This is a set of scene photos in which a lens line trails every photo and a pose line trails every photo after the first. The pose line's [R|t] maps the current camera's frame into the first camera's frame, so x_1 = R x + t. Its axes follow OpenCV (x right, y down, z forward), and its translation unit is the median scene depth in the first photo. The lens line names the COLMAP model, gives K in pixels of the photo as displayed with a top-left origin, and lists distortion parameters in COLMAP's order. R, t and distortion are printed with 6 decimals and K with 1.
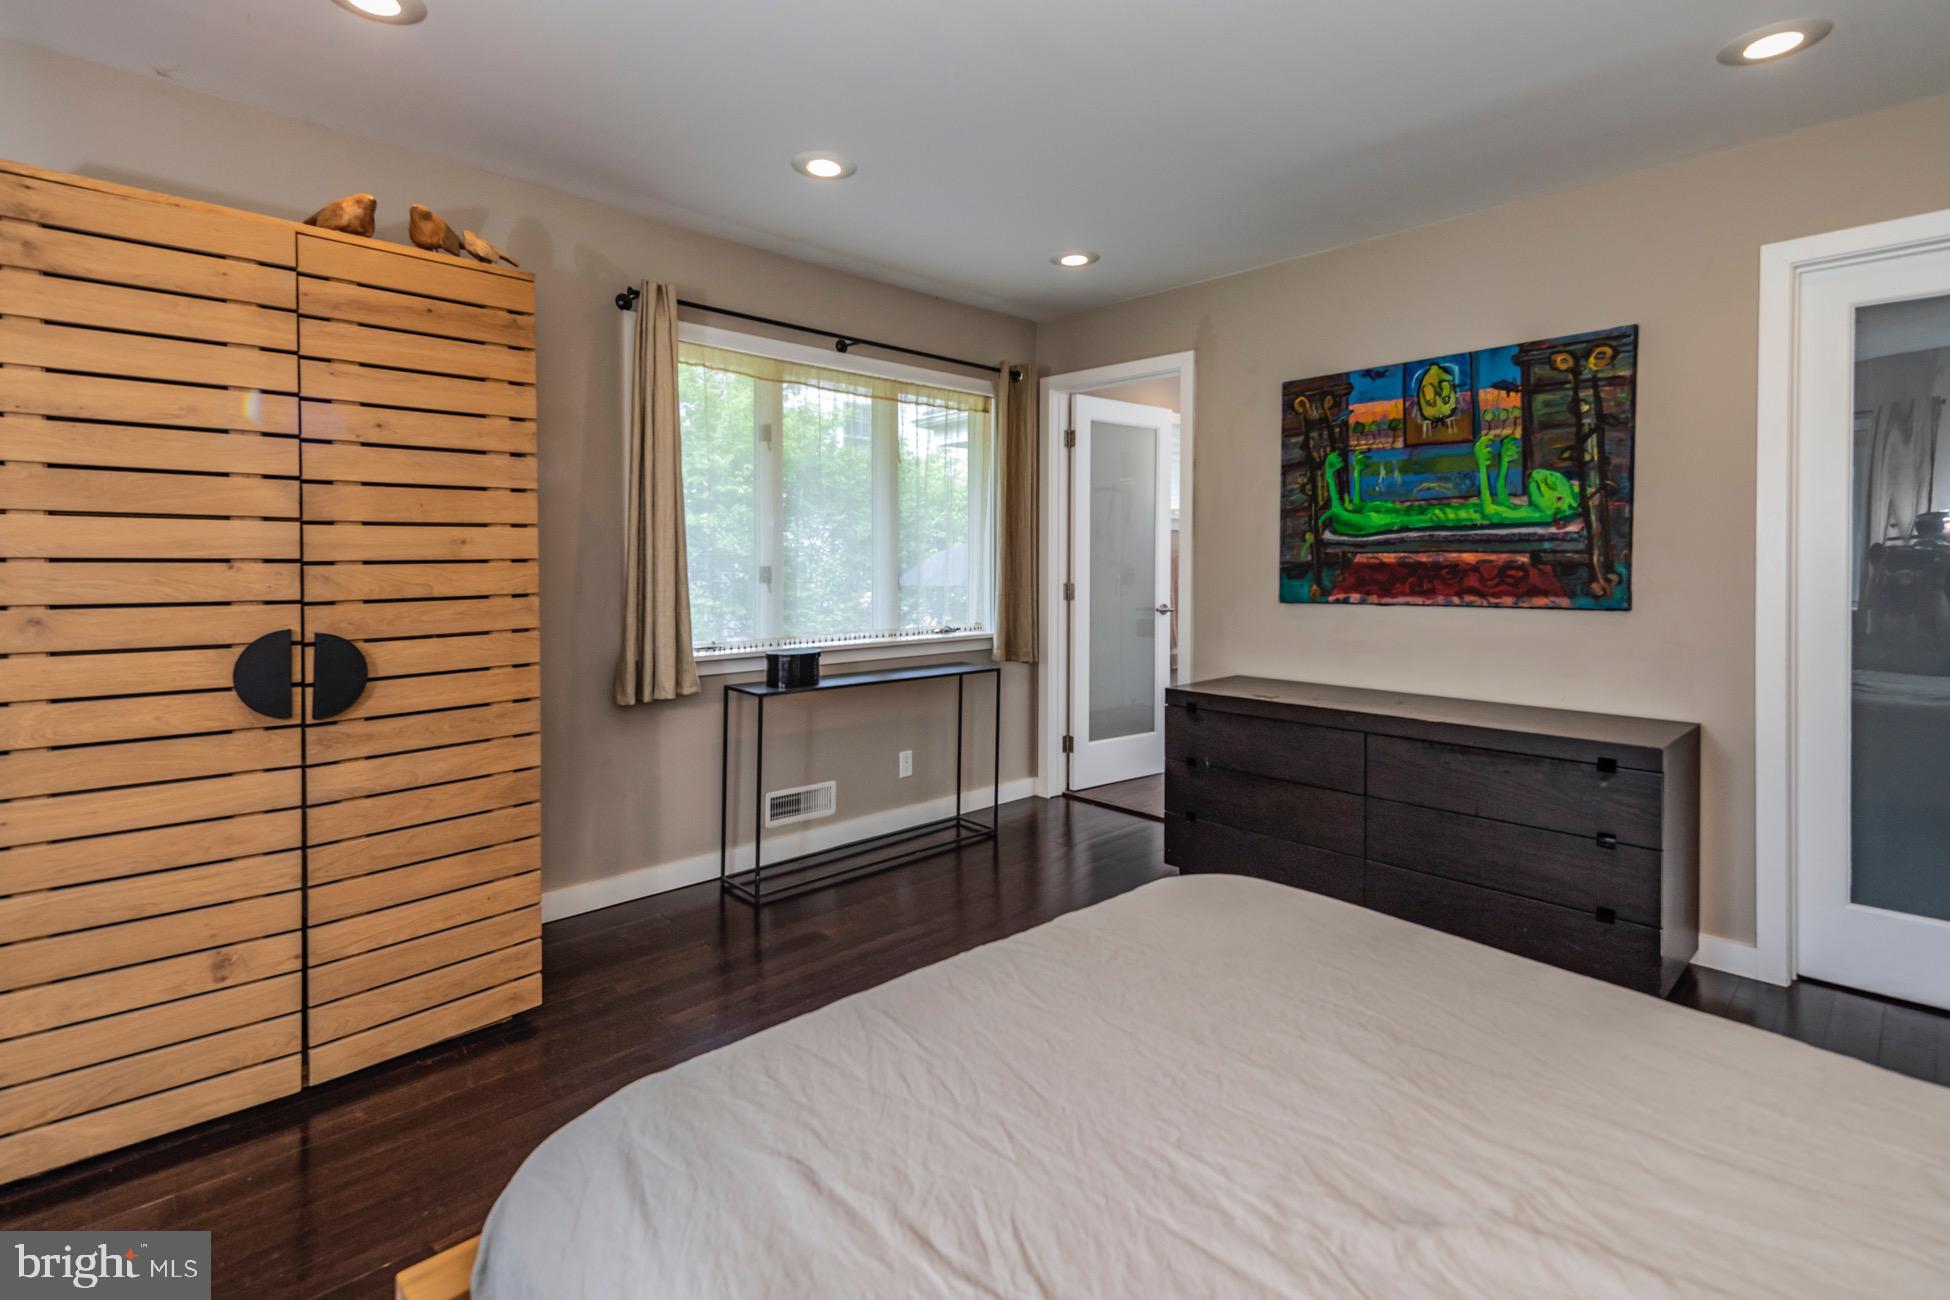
lens RADIAL K [[937.0, 0, 975.0], [0, 937.0, 650.0], [0, 0, 1]] dist [0.001280, -0.000288]
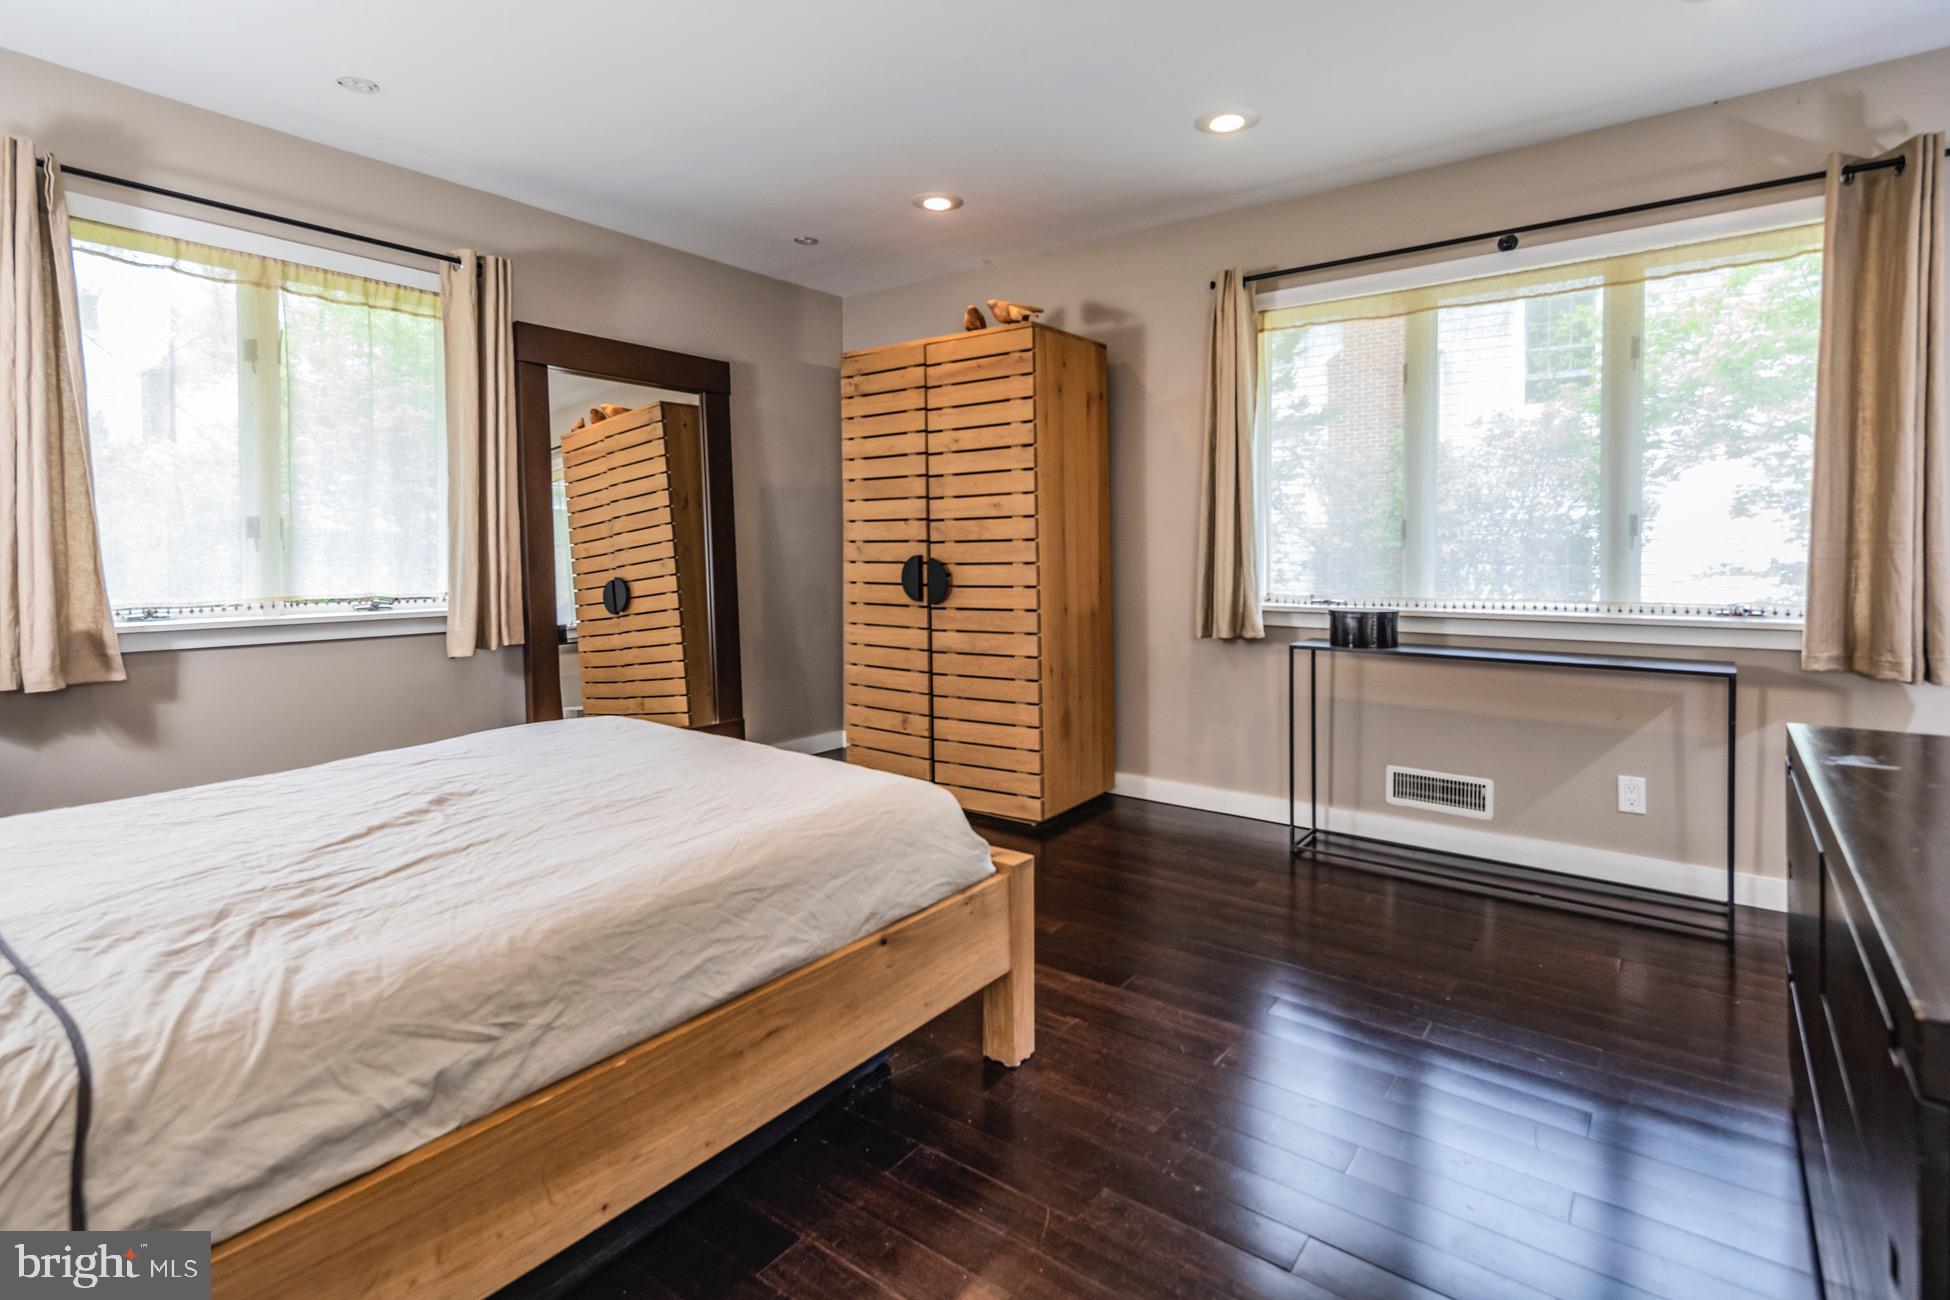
lens RADIAL K [[937.0, 0, 975.0], [0, 937.0, 650.0], [0, 0, 1]] dist [0.001280, -0.000288]
pose [[0.131966, 0.106375, -0.985530, 1.099198], [-0.088035, 0.991554, 0.095237, -0.020547], [0.987337, 0.074193, 0.140216, 0.793257]]
